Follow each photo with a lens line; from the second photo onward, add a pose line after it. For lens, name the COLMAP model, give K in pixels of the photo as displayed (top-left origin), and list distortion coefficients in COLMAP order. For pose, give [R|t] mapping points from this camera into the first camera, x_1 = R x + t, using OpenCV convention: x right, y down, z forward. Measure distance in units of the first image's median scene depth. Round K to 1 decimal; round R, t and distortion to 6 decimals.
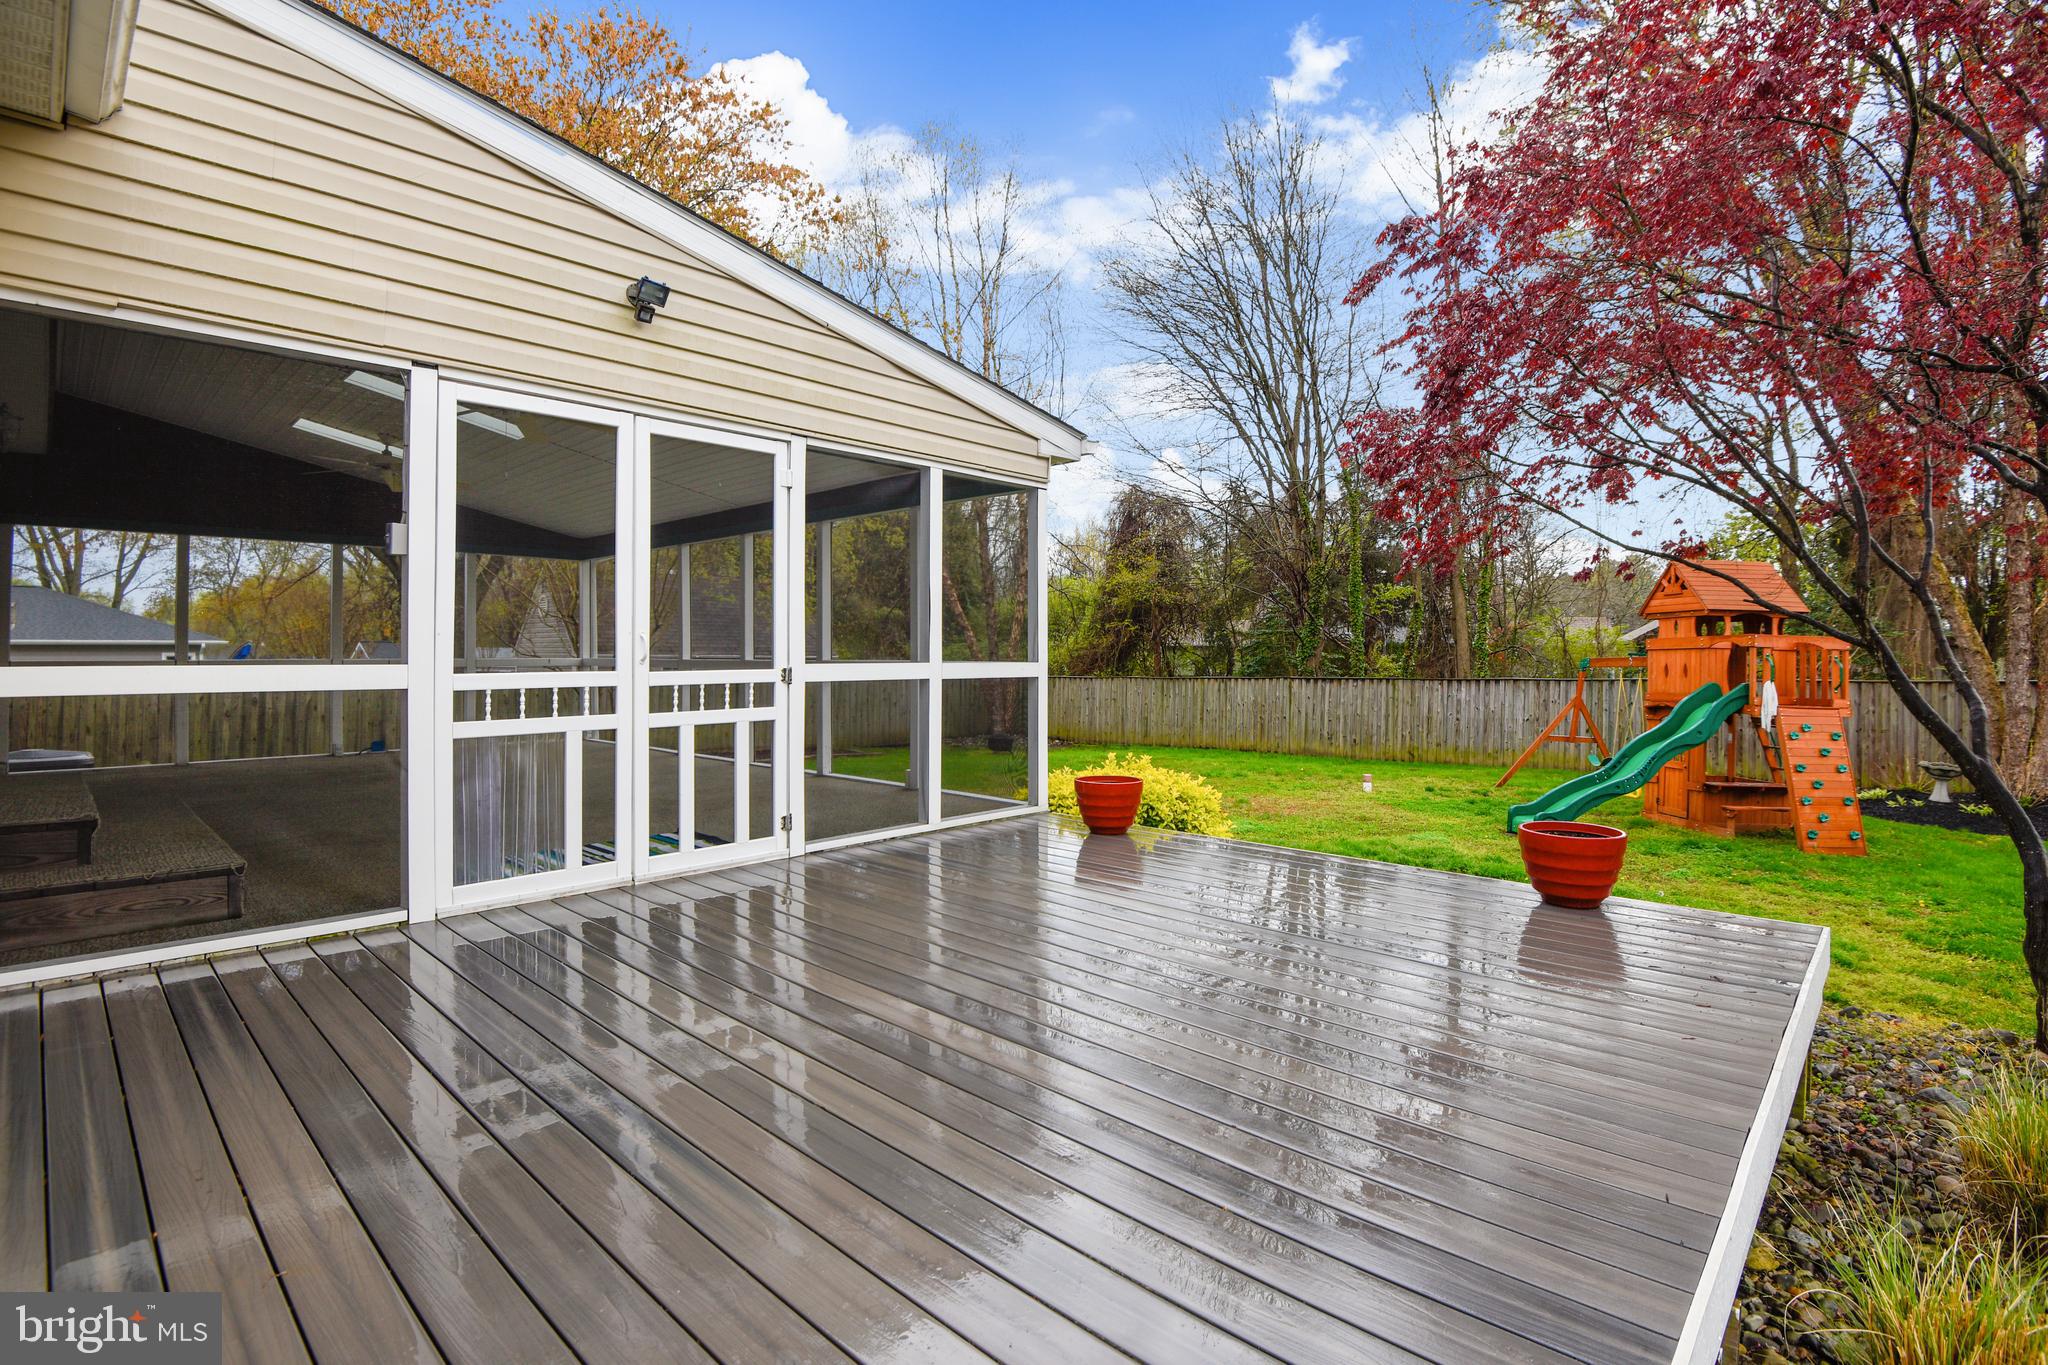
lens RADIAL K [[966.4, 0, 1024.1], [0, 966.4, 660.2], [0, 0, 1]] dist [-0.035607, -0.000544]
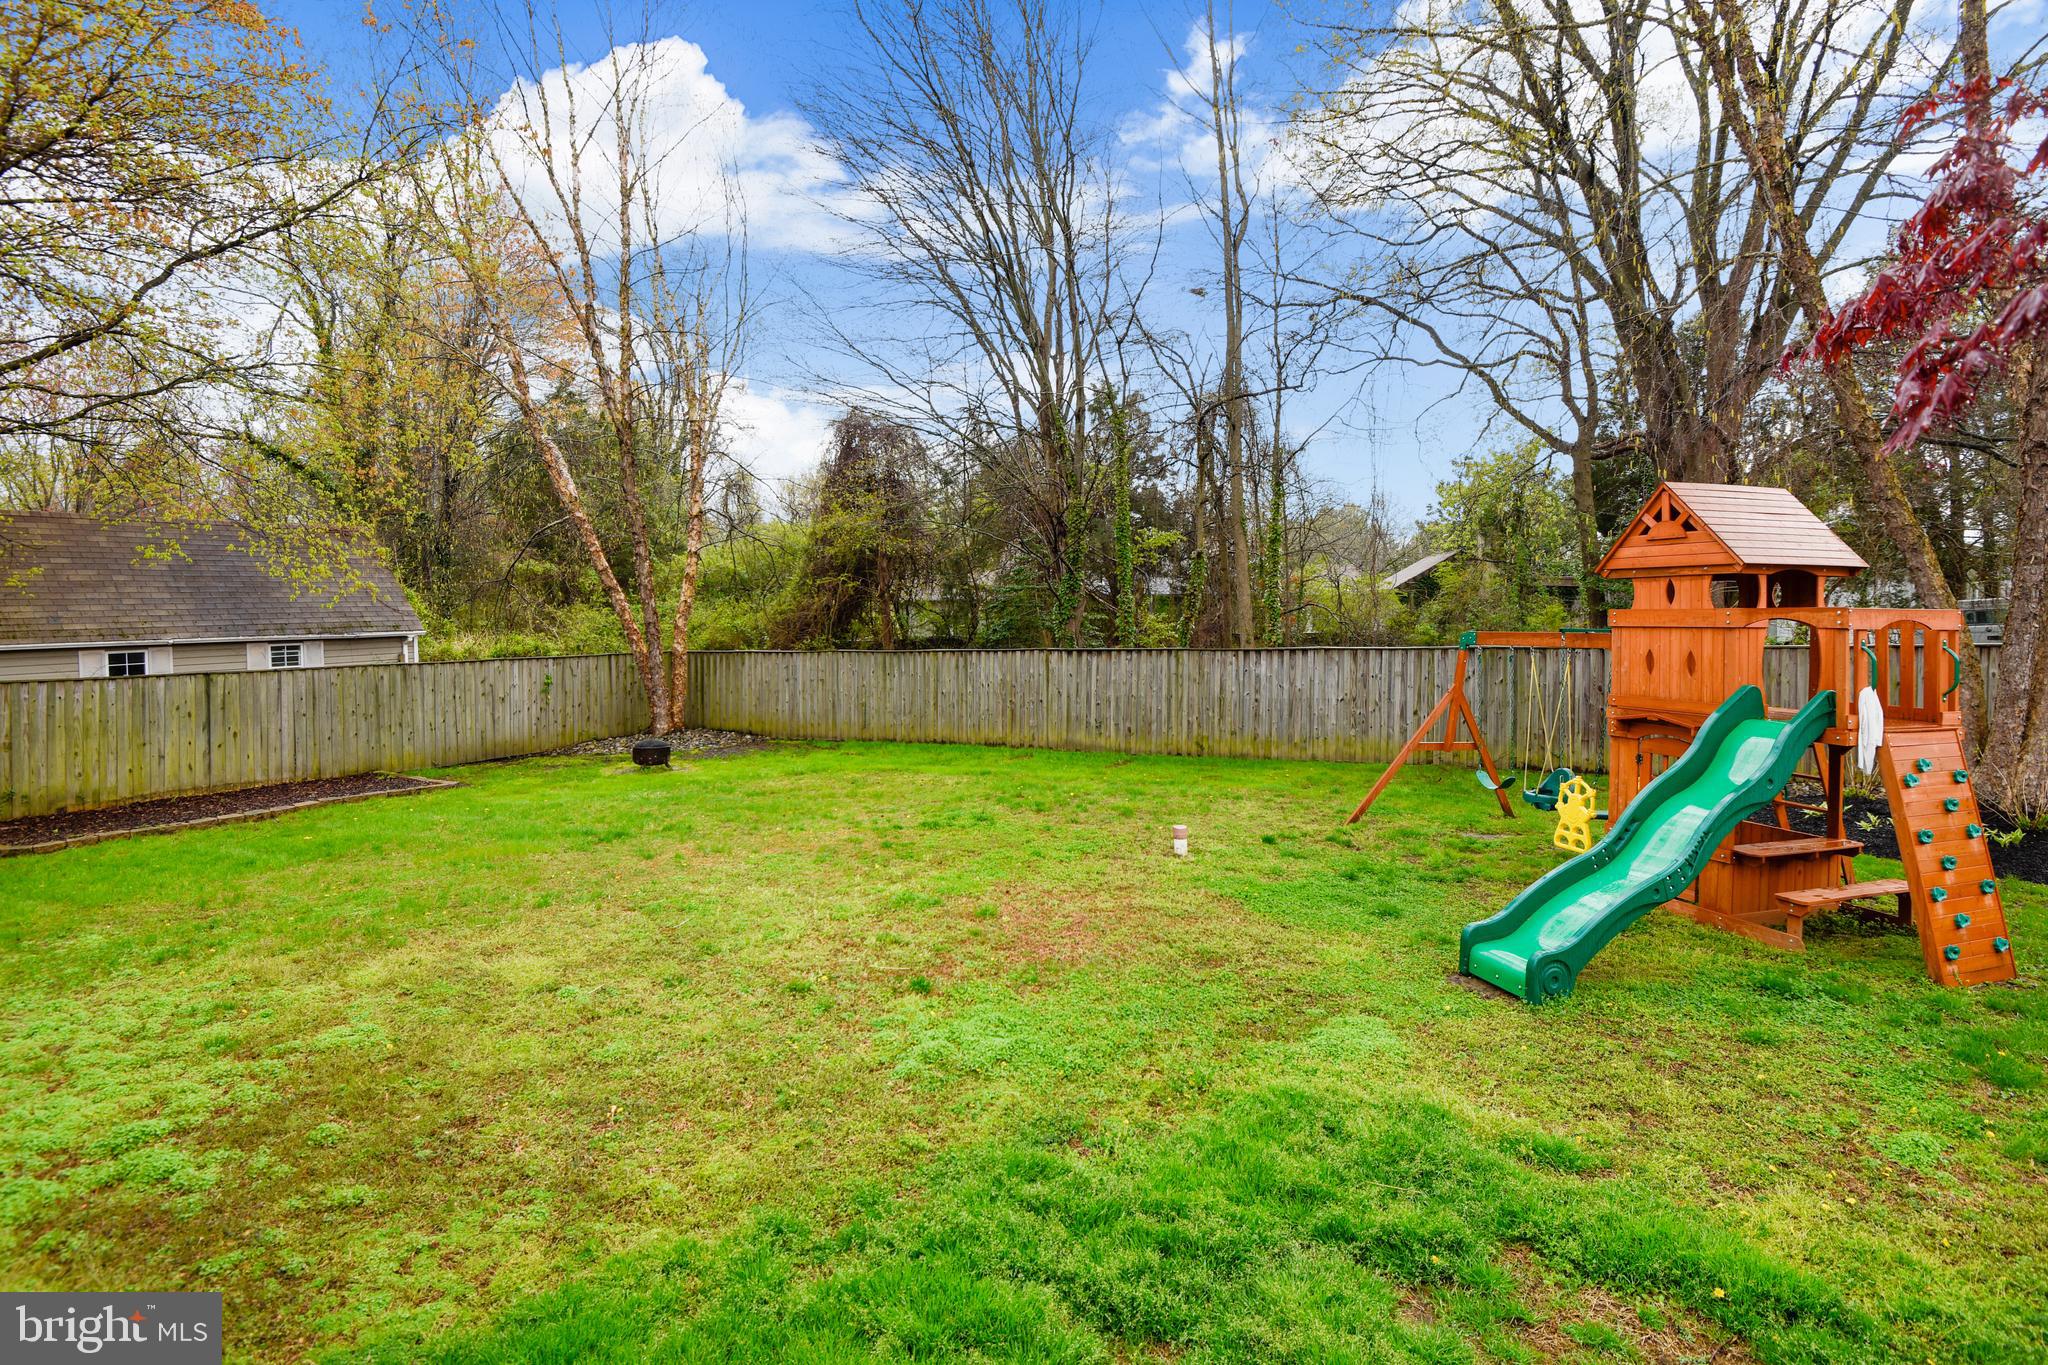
lens RADIAL K [[990.8, 0, 1021.0], [0, 990.8, 626.5], [0, 0, 1]] dist [-0.036888, -0.000325]
pose [[0.967534, -0.023652, 0.251633, 0.052089], [0.019412, 0.999625, 0.019321, -0.014467], [-0.251995, -0.013809, 0.967630, 0.217729]]
